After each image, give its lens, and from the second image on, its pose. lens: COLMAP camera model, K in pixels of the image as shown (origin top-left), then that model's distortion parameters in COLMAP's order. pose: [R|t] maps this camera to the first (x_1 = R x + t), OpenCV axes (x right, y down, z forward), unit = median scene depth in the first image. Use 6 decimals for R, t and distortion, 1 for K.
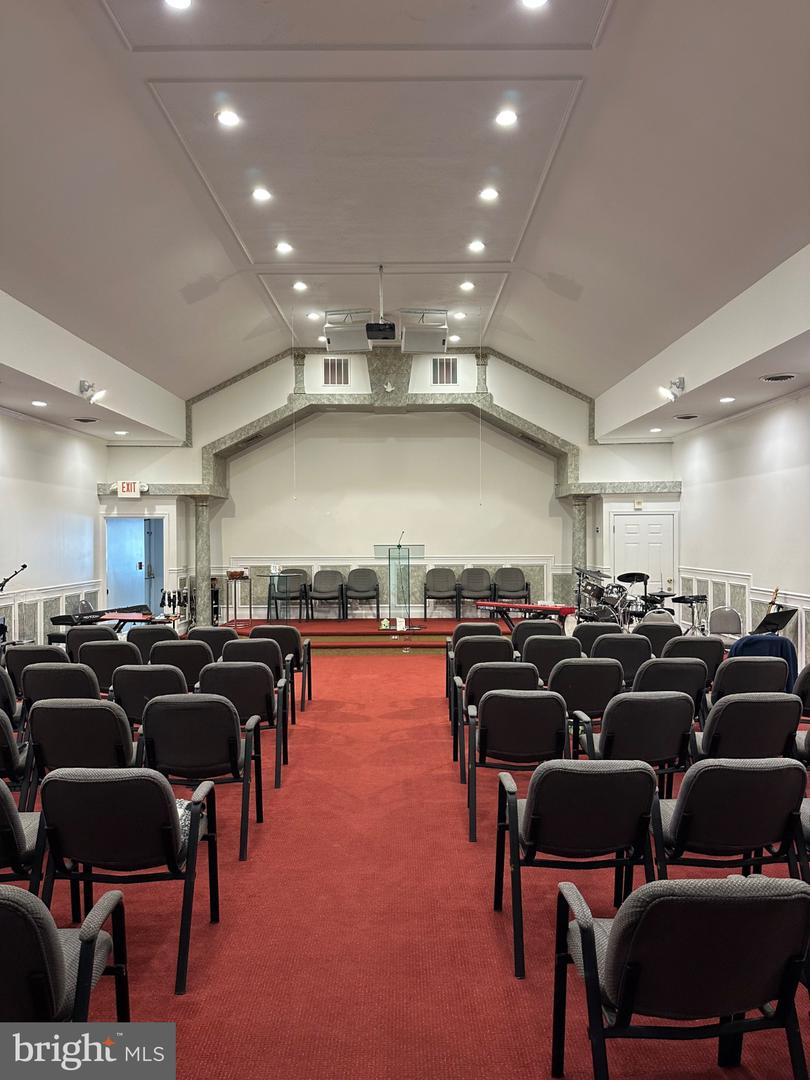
lens RADIAL K [[753.1, 0, 413.4], [0, 753.1, 544.8], [0, 0, 1]] dist [0.071524, -0.046650]
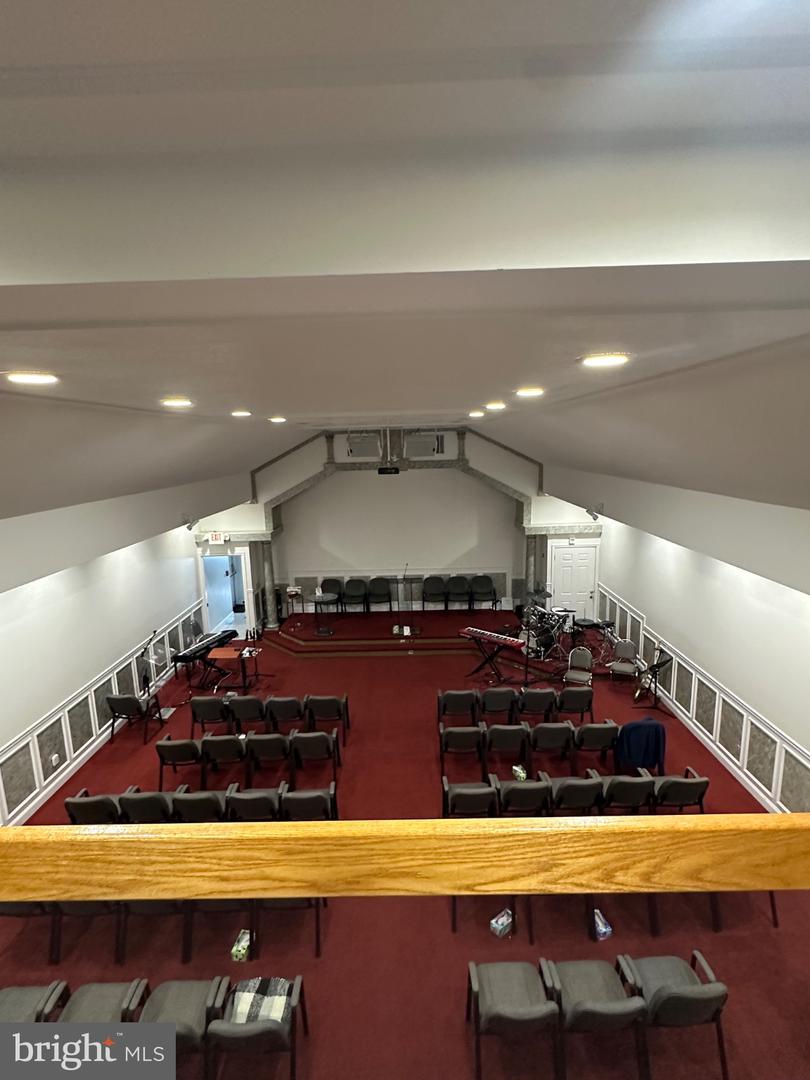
lens RADIAL K [[543.4, 0, 403.4], [0, 543.4, 544.4], [0, 0, 1]] dist [-0.002705, 0.001649]
pose [[0.999634, -0.016503, -0.021438, 0.002249], [0.019996, 0.984443, 0.174562, -0.226234], [0.018224, -0.174927, 0.984413, -0.008335]]
